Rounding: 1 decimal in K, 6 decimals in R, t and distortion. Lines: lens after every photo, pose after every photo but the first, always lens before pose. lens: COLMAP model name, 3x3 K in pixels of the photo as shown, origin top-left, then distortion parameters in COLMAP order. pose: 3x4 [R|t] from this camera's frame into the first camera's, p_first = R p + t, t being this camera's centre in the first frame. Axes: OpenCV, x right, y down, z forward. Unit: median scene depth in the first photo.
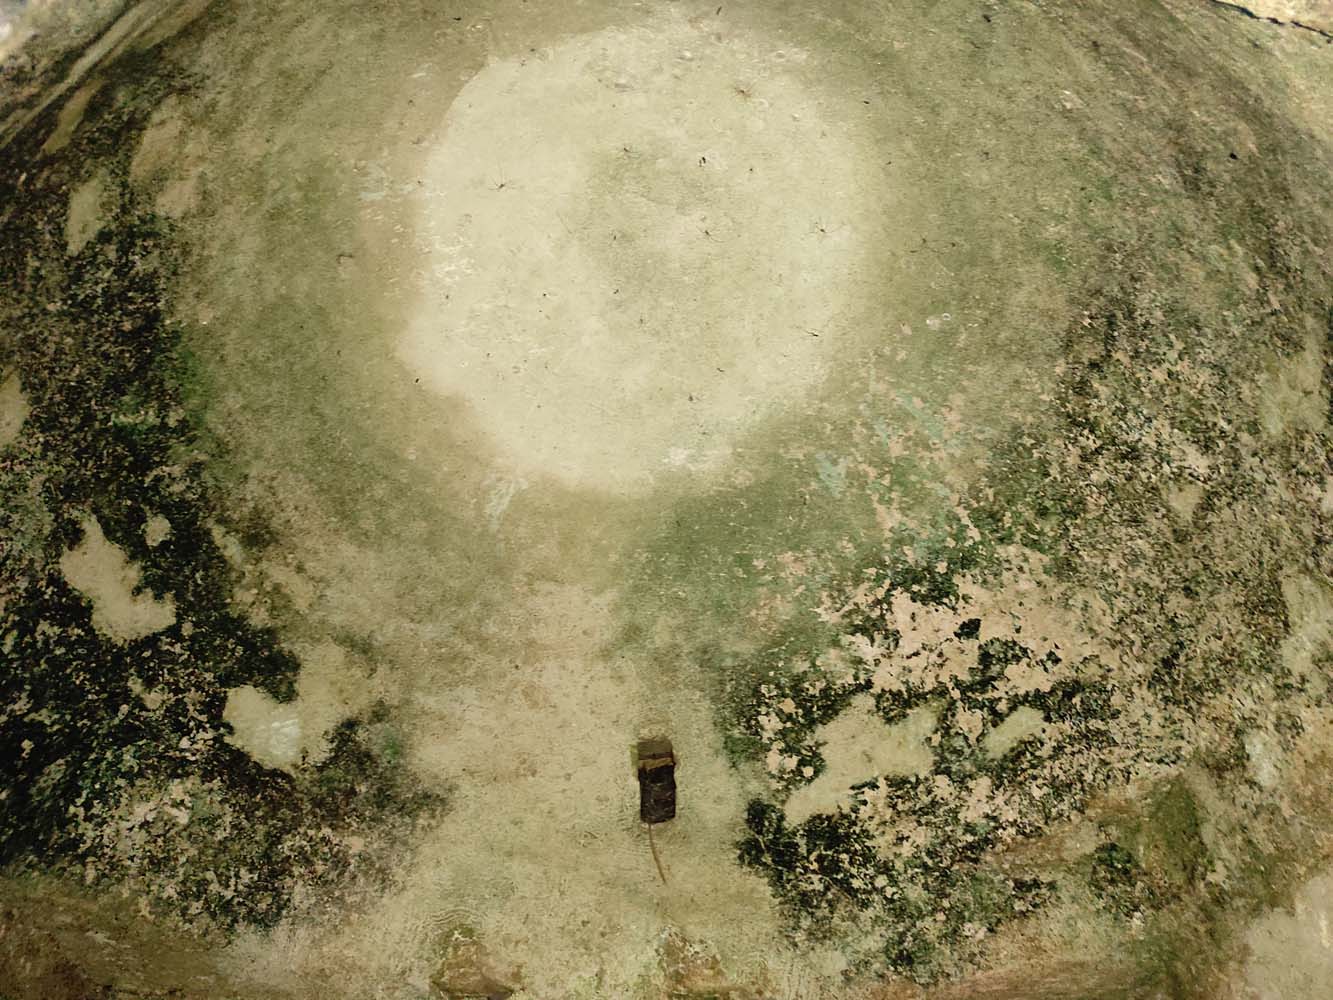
lens RADIAL K [[976.0, 0, 669.9], [0, 976.0, 499.4], [0, 0, 1]] dist [0.059071, -0.050544]
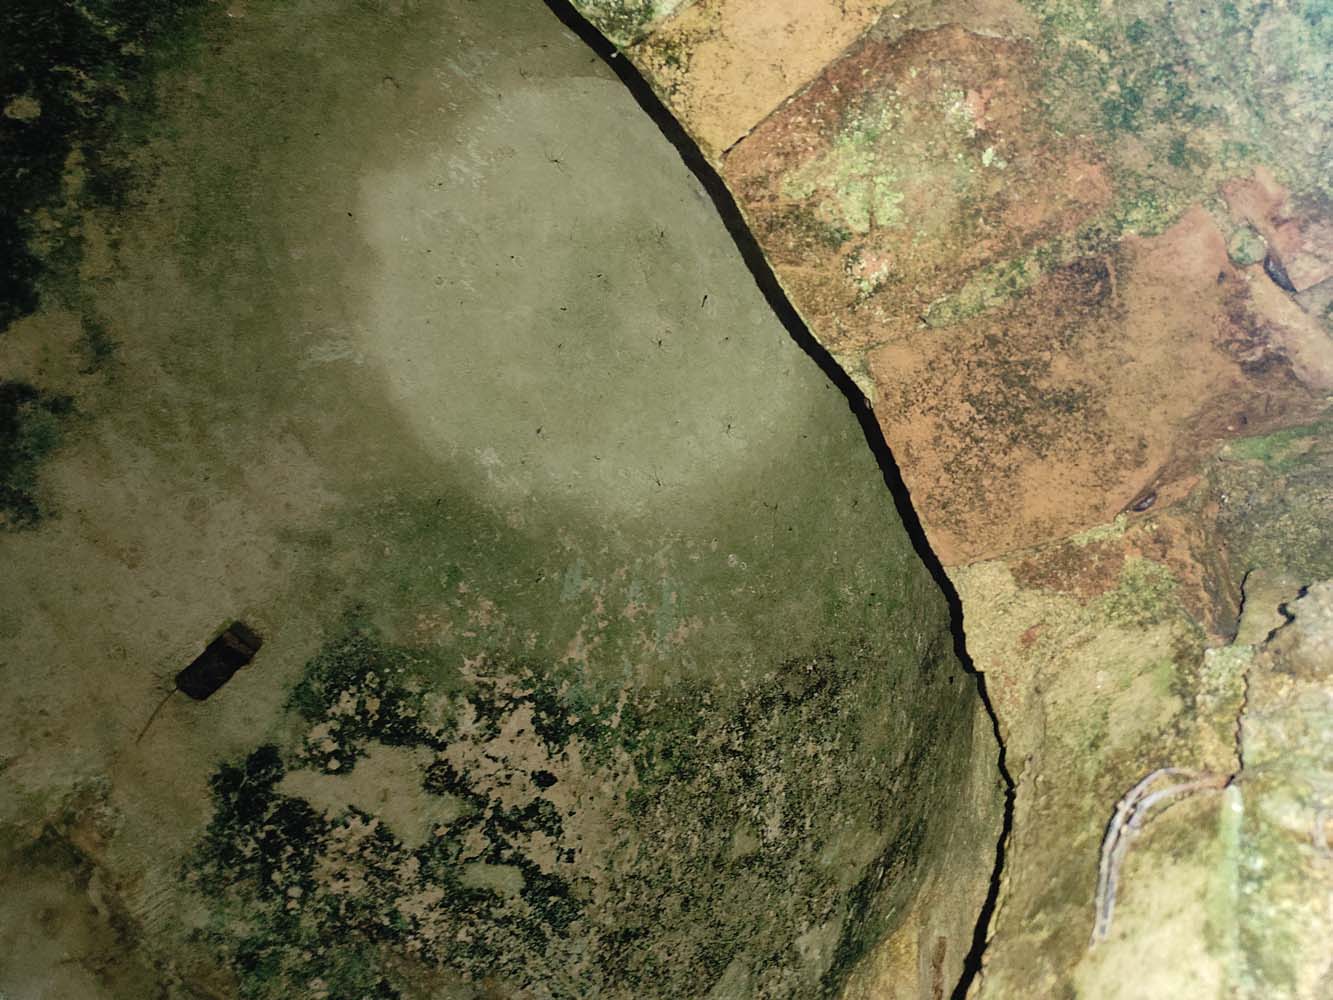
lens RADIAL K [[976.0, 0, 668.8], [0, 976.0, 497.6], [0, 0, 1]] dist [0.059071, -0.050544]
pose [[0.652261, 0.744074, 0.144604, 0.016464], [-0.742089, 0.665722, -0.078218, -0.088732], [-0.154466, -0.056291, 0.986393, -0.040130]]
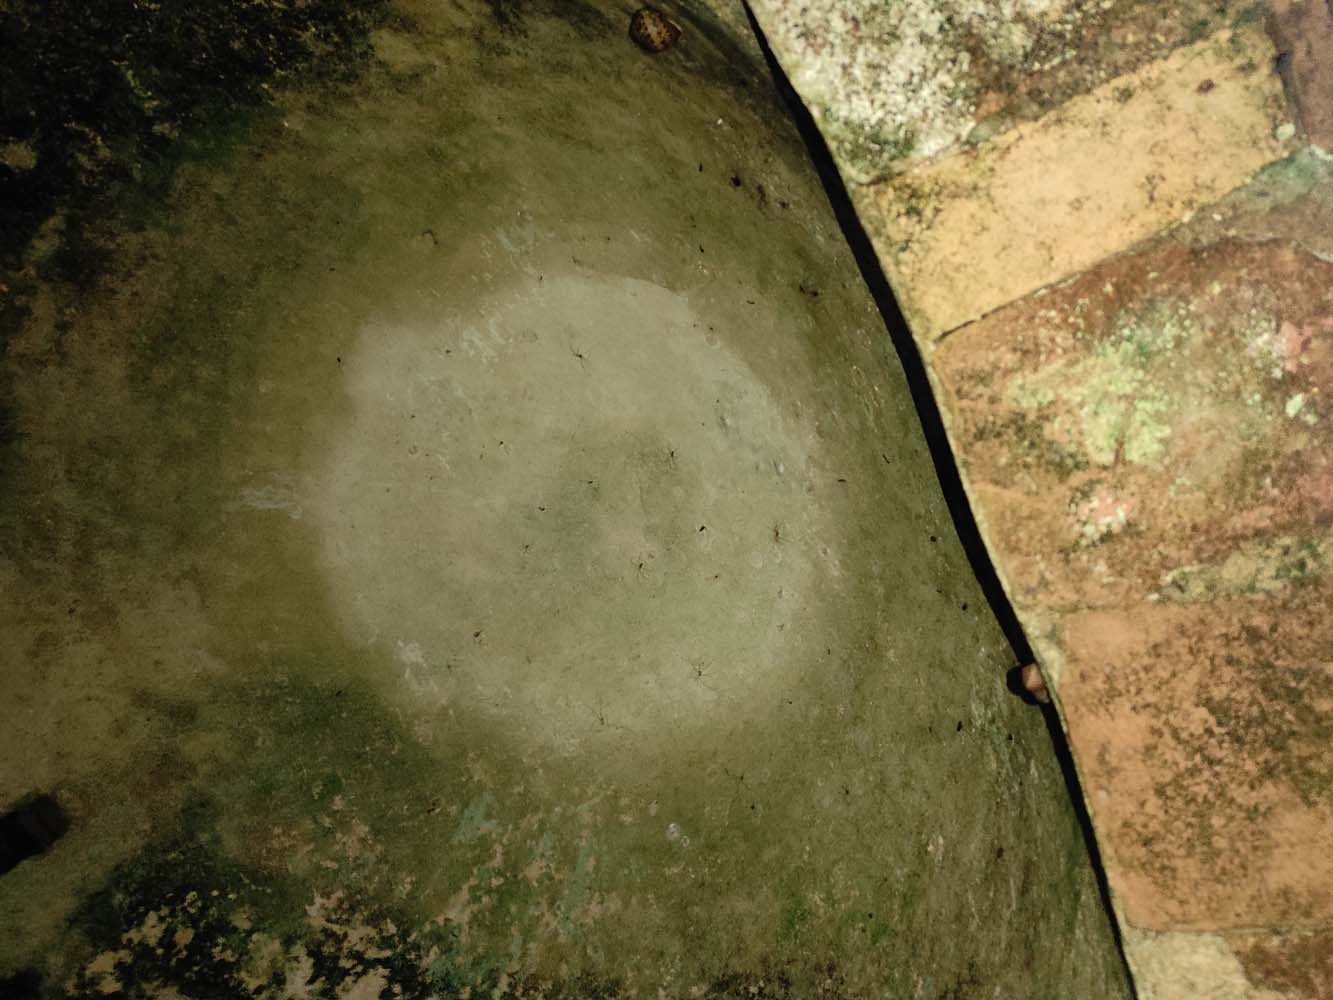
lens RADIAL K [[976.0, 0, 671.4], [0, 976.0, 496.1], [0, 0, 1]] dist [0.059071, -0.050544]
pose [[0.472491, 0.881324, 0.004527, -0.011834], [-0.836428, 0.450029, -0.312829, -0.032455], [-0.277741, 0.144023, 0.949799, 0.085268]]
